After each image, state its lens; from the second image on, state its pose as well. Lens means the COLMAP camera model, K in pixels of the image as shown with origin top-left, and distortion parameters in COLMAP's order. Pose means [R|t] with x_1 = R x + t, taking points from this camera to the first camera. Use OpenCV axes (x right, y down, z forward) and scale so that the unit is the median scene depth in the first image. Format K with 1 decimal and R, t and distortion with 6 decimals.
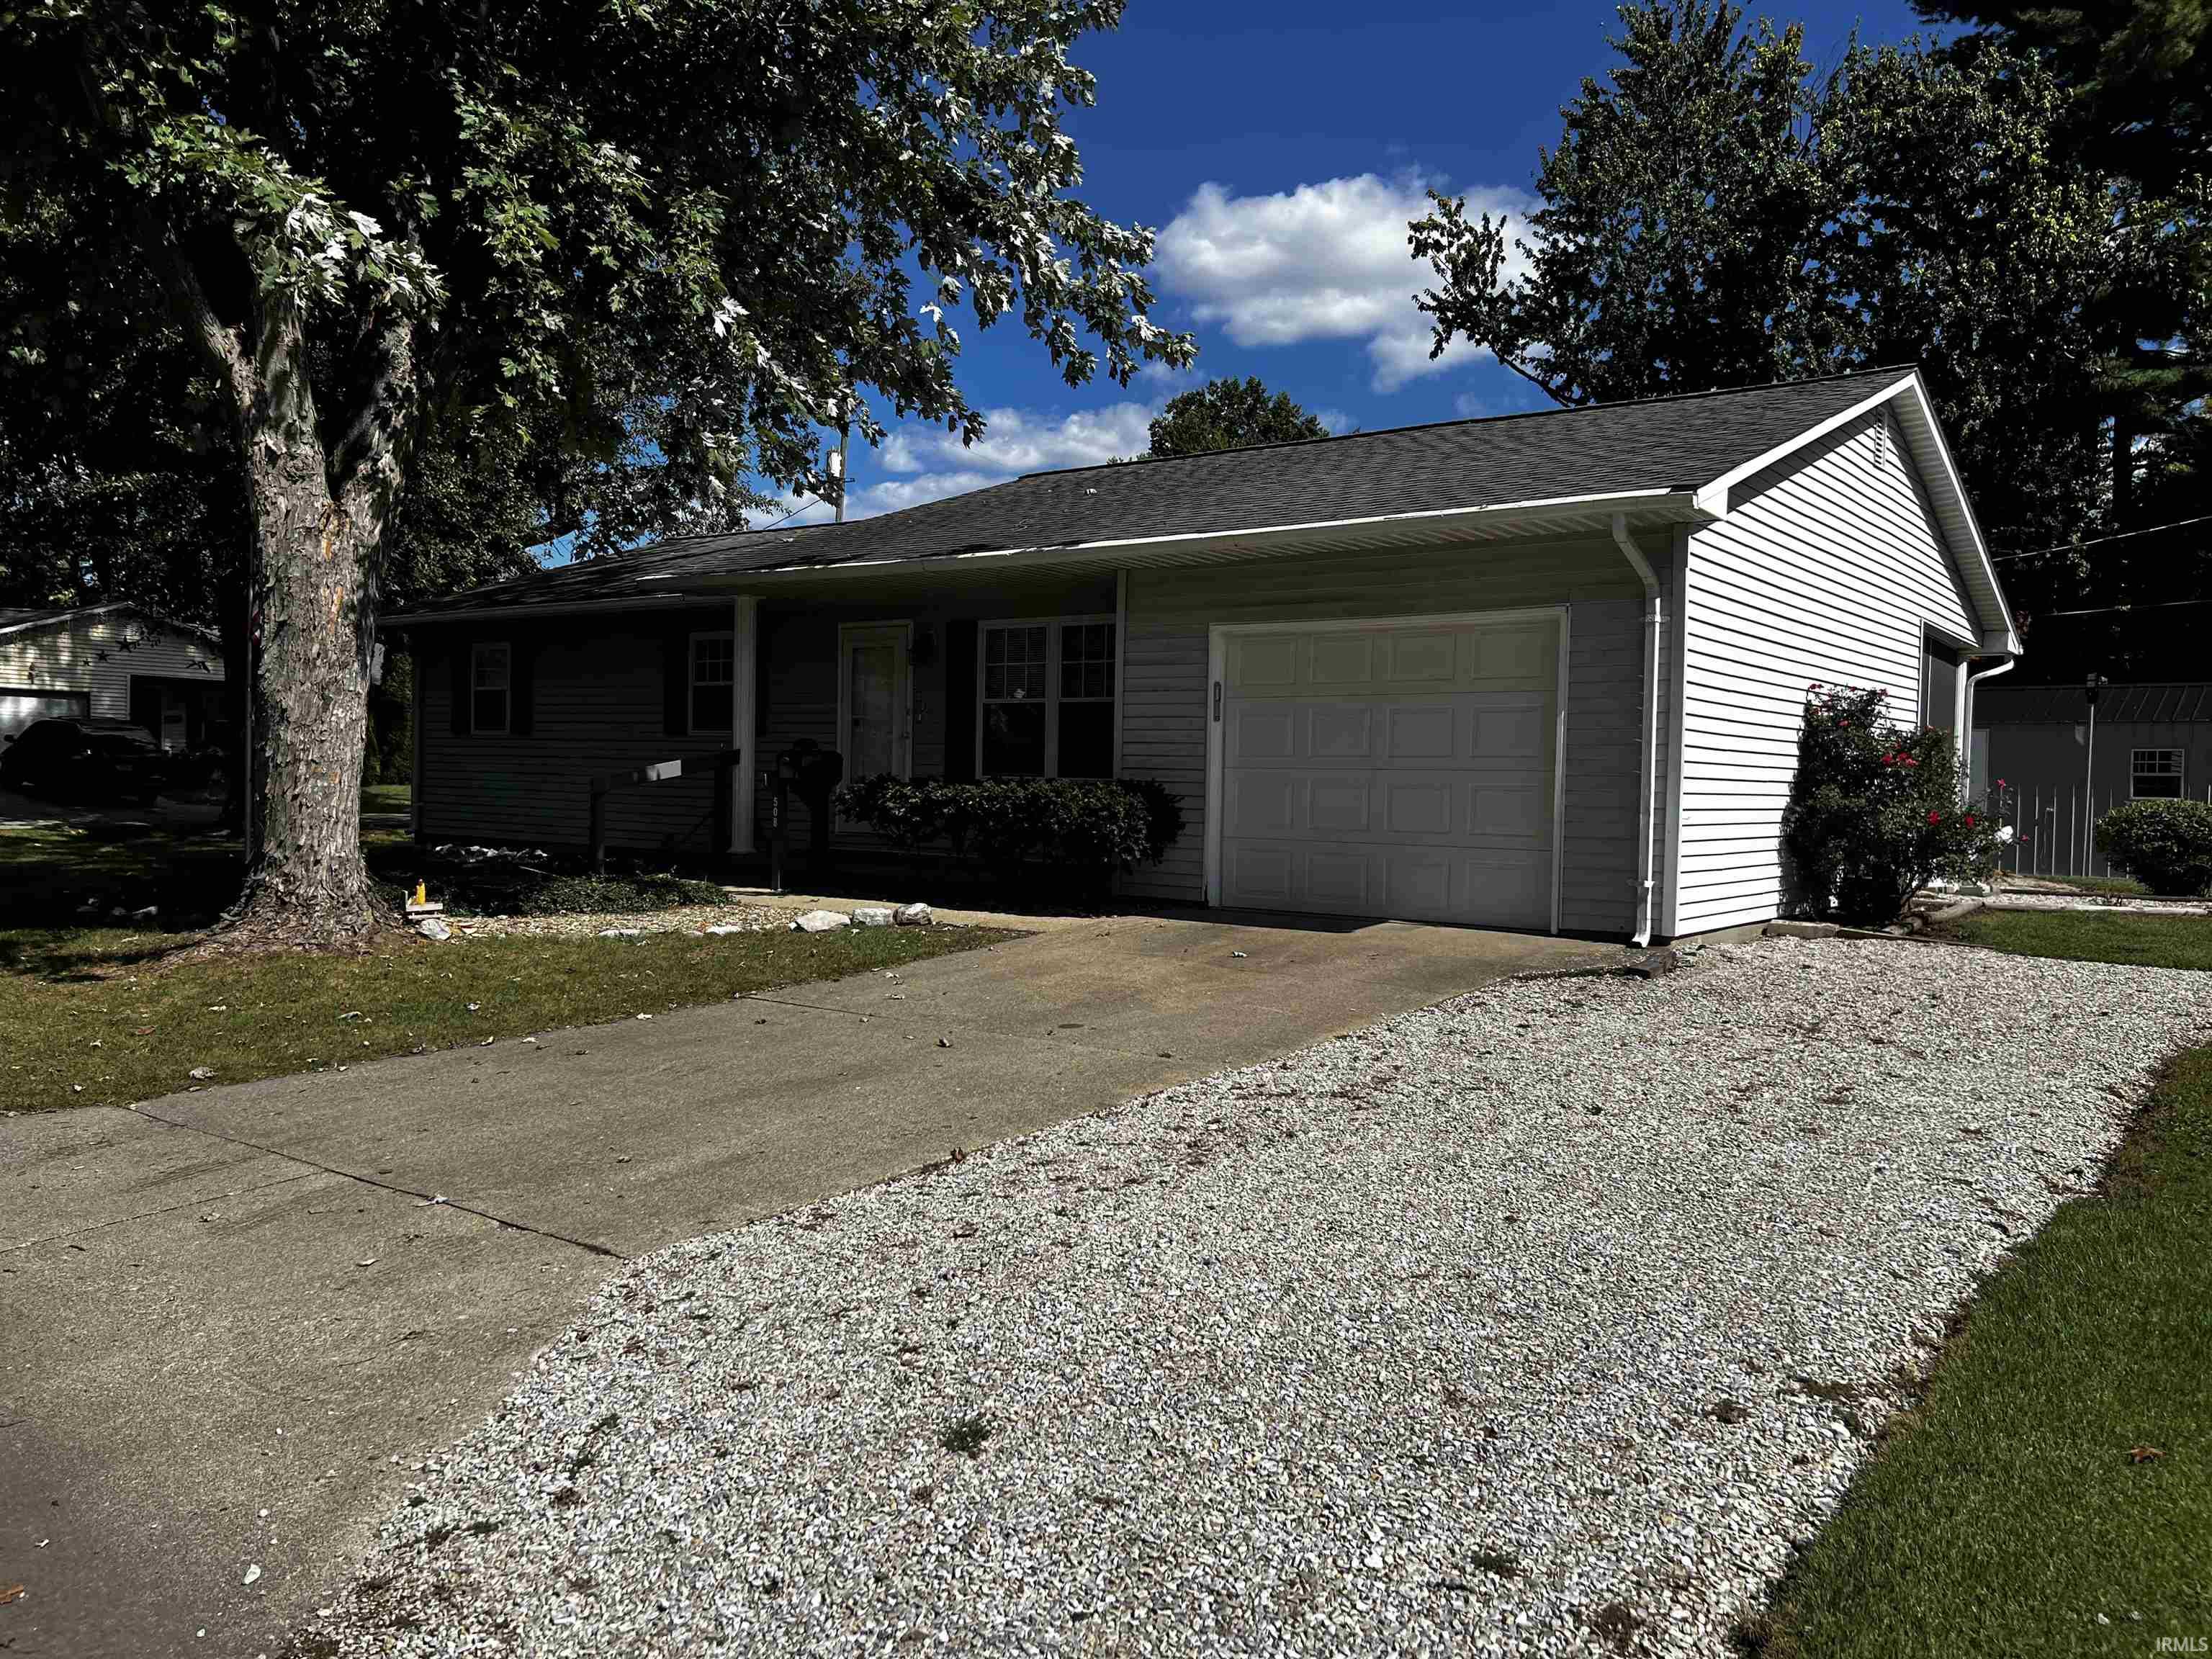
lens RADIAL K [[1668.0, 0, 1106.0], [0, 1668.0, 829.5], [0, 0, 1]] dist [0.035345, -0.006199]
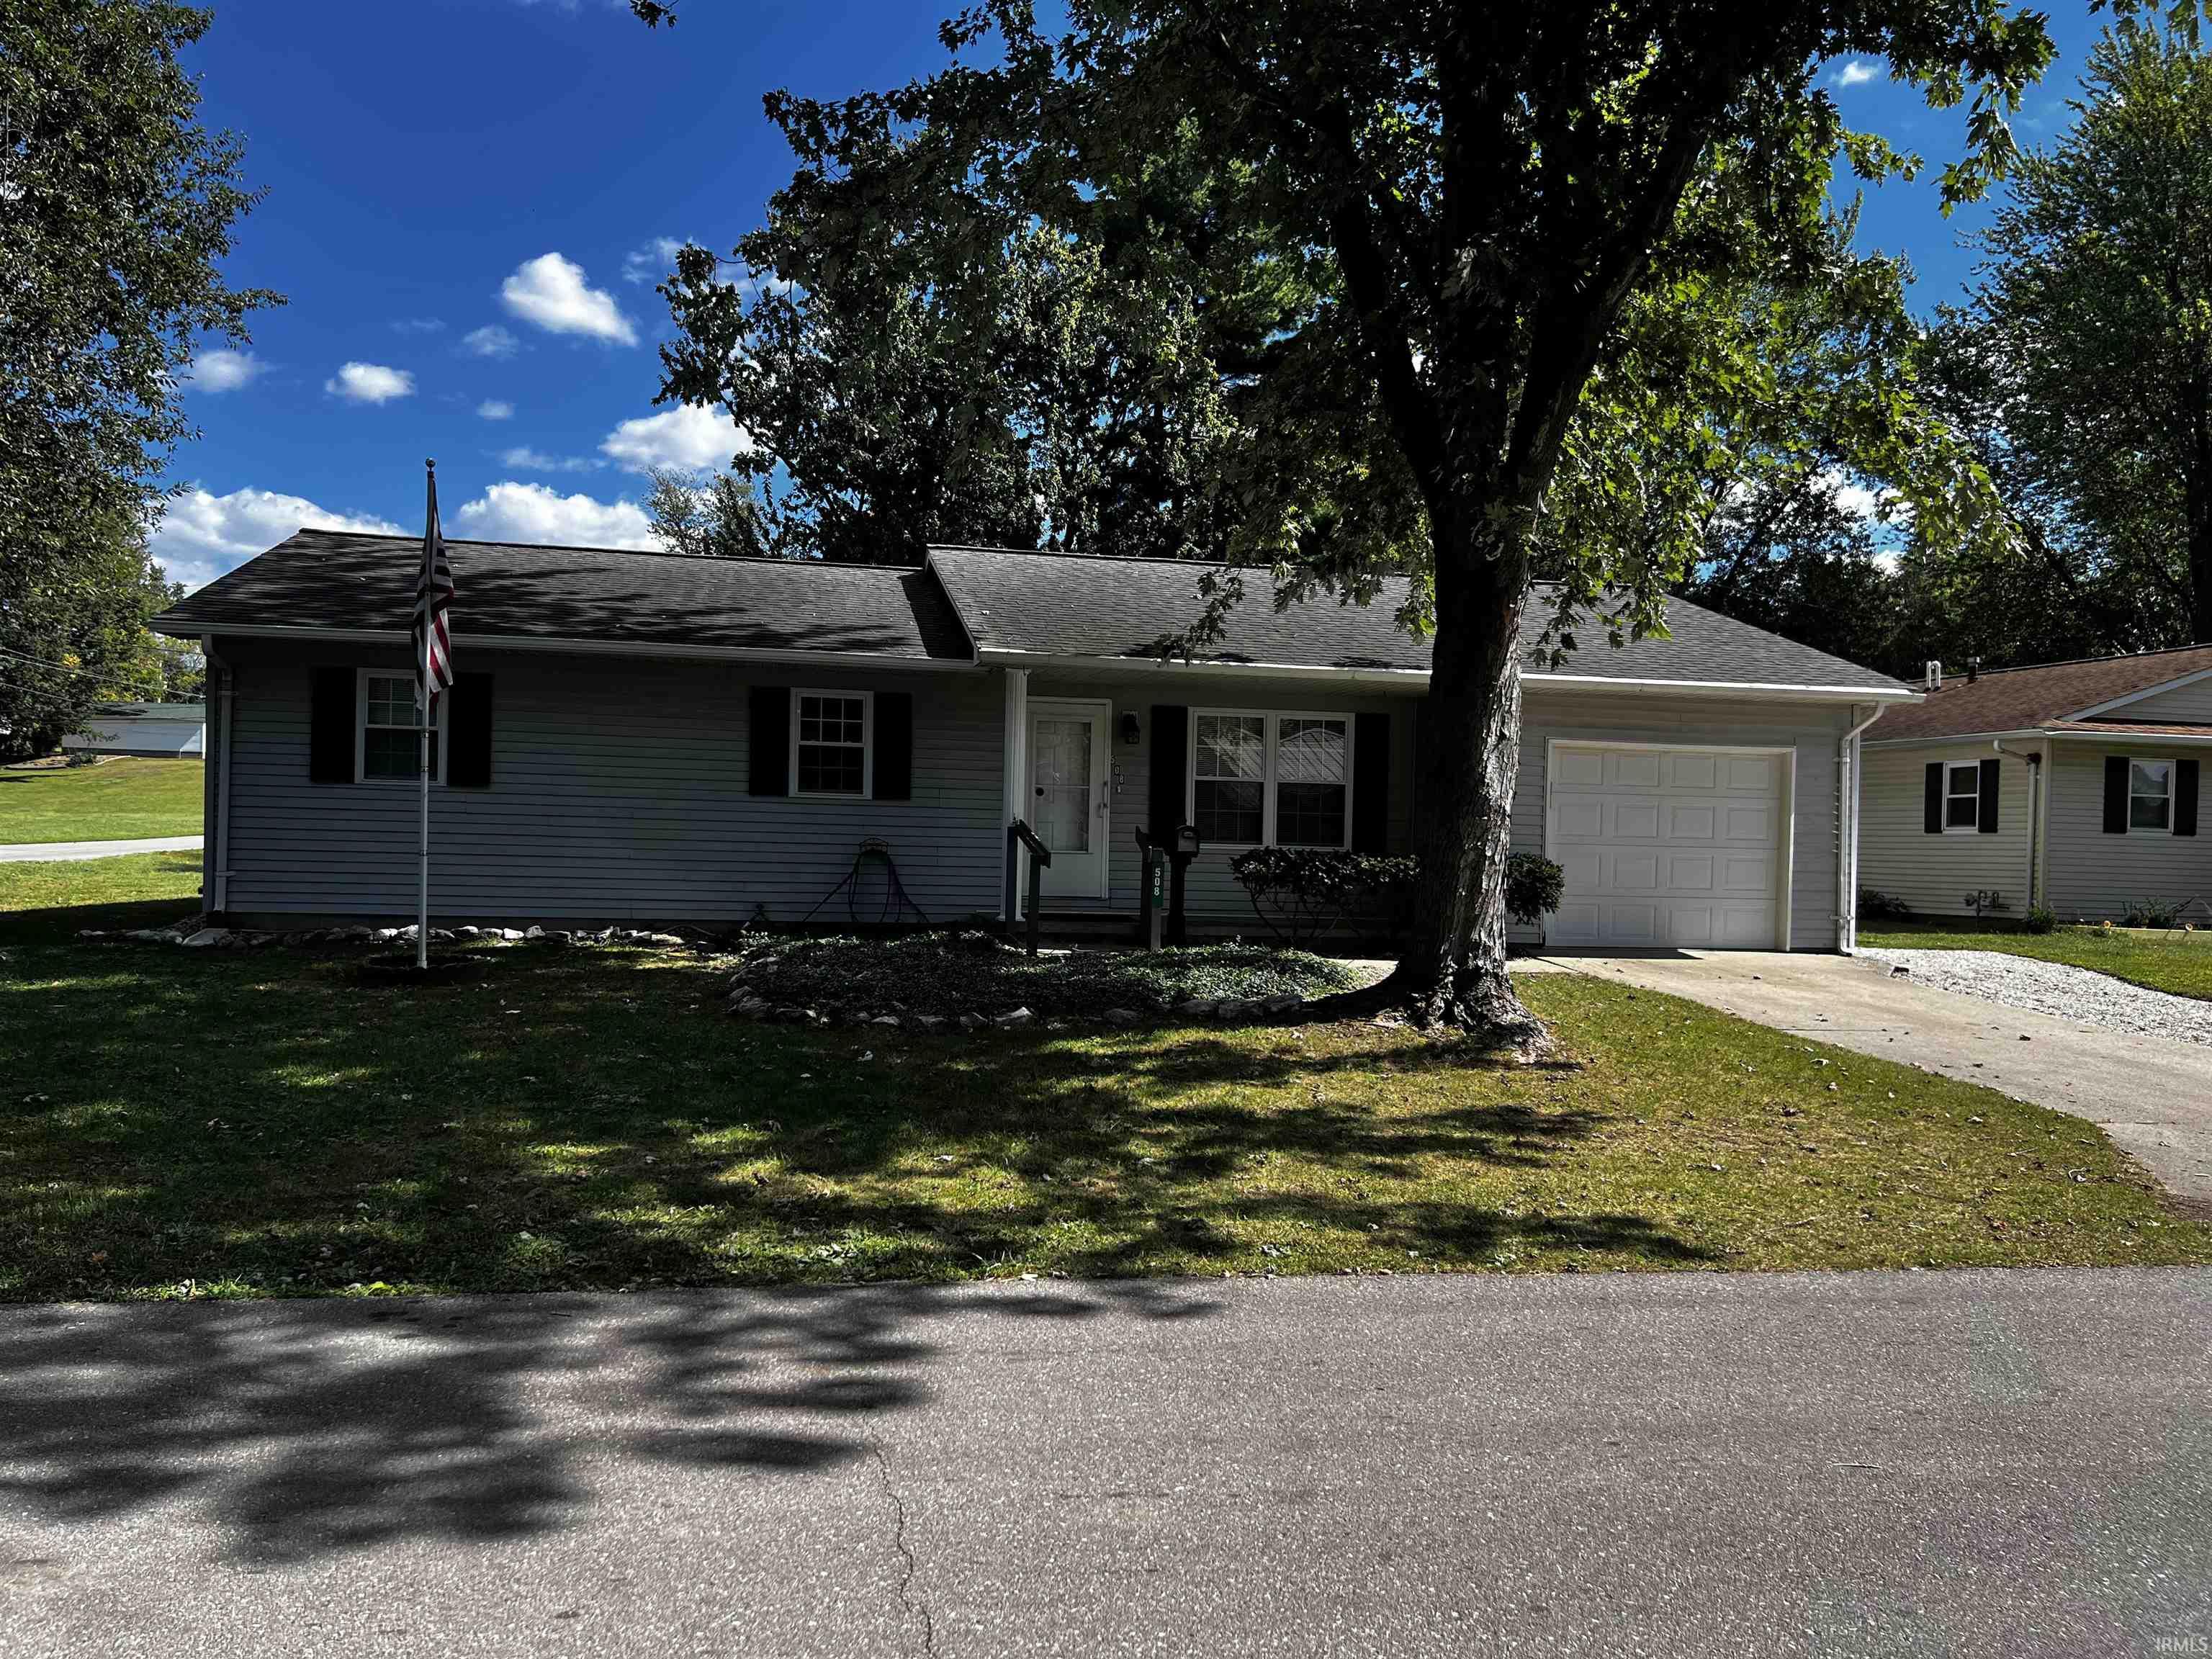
lens RADIAL K [[1666.2, 0, 1099.3], [0, 1666.2, 842.4], [0, 0, 1]] dist [0.036793, -0.000180]
pose [[0.677114, -0.009848, 0.735812, -1.147673], [0.009766, 0.999943, 0.004396, -0.046546], [-0.735813, 0.004209, 0.677171, 0.335877]]
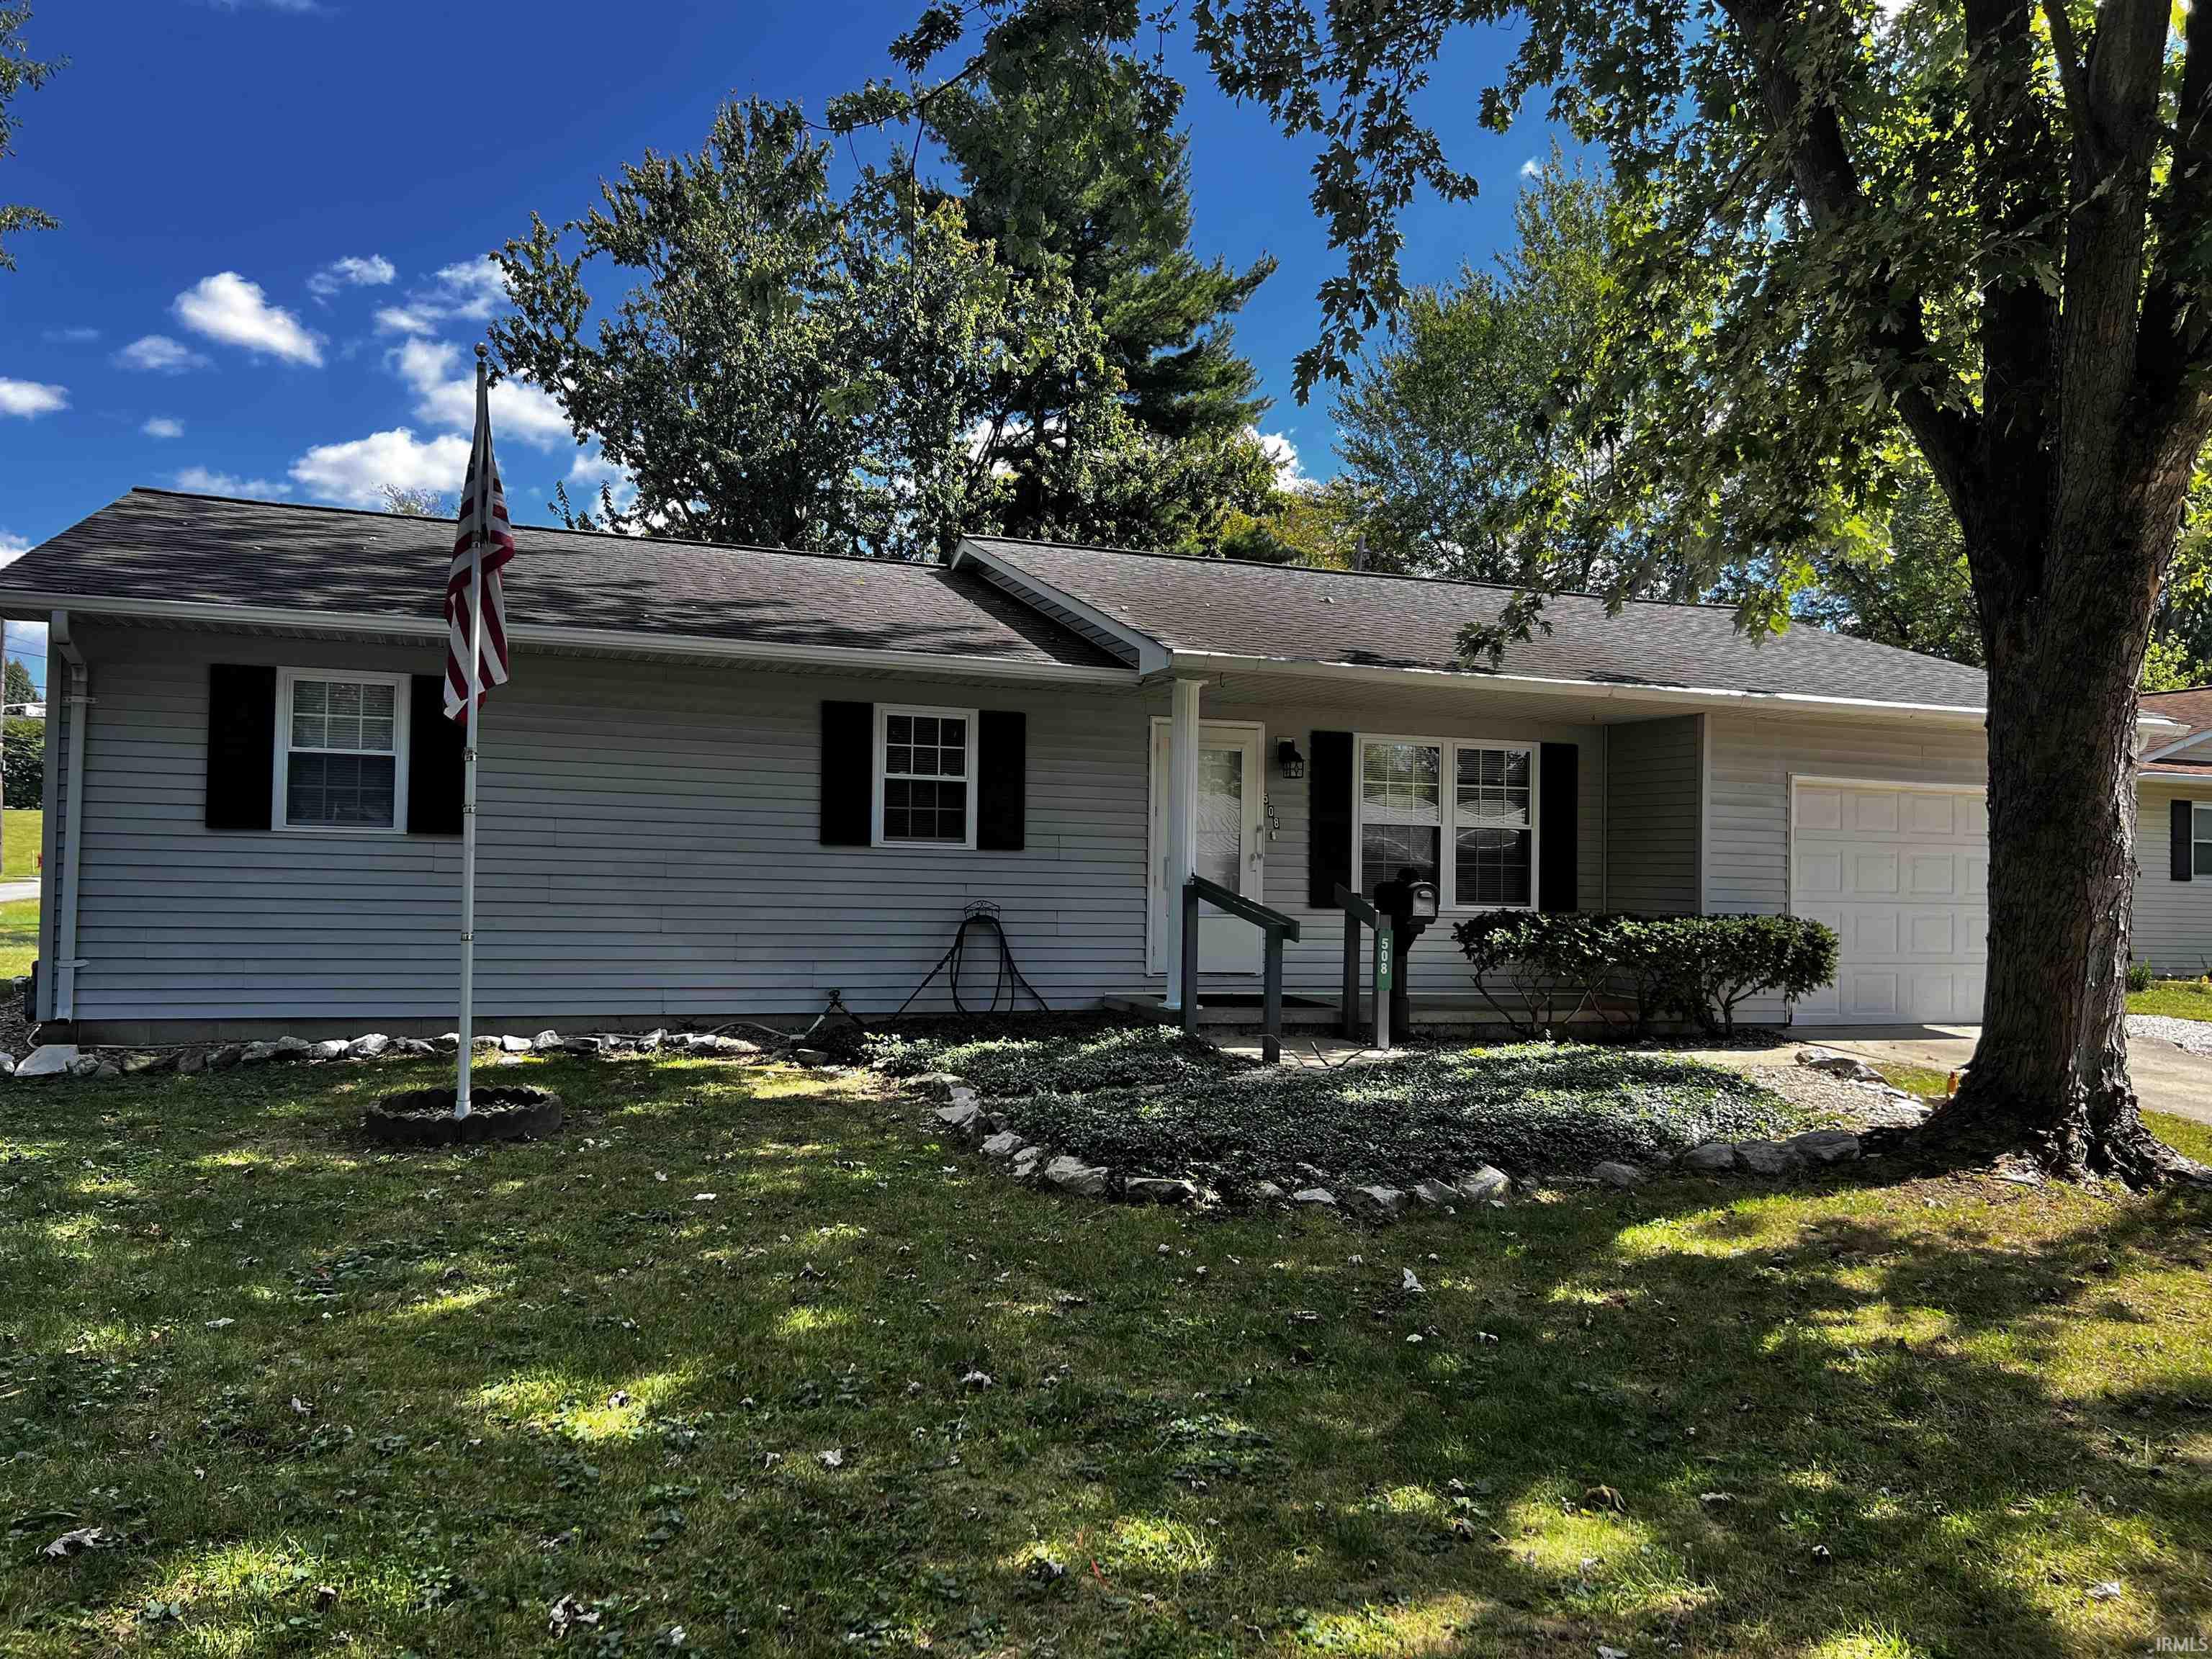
lens RADIAL K [[1668.0, 0, 1106.0], [0, 1668.0, 829.5], [0, 0, 1]] dist [0.035345, -0.006199]
pose [[0.549344, 0.015320, 0.835456, -1.097268], [0.015772, 0.999464, -0.028698, -0.058882], [-0.835447, 0.028942, 0.548808, 0.742201]]
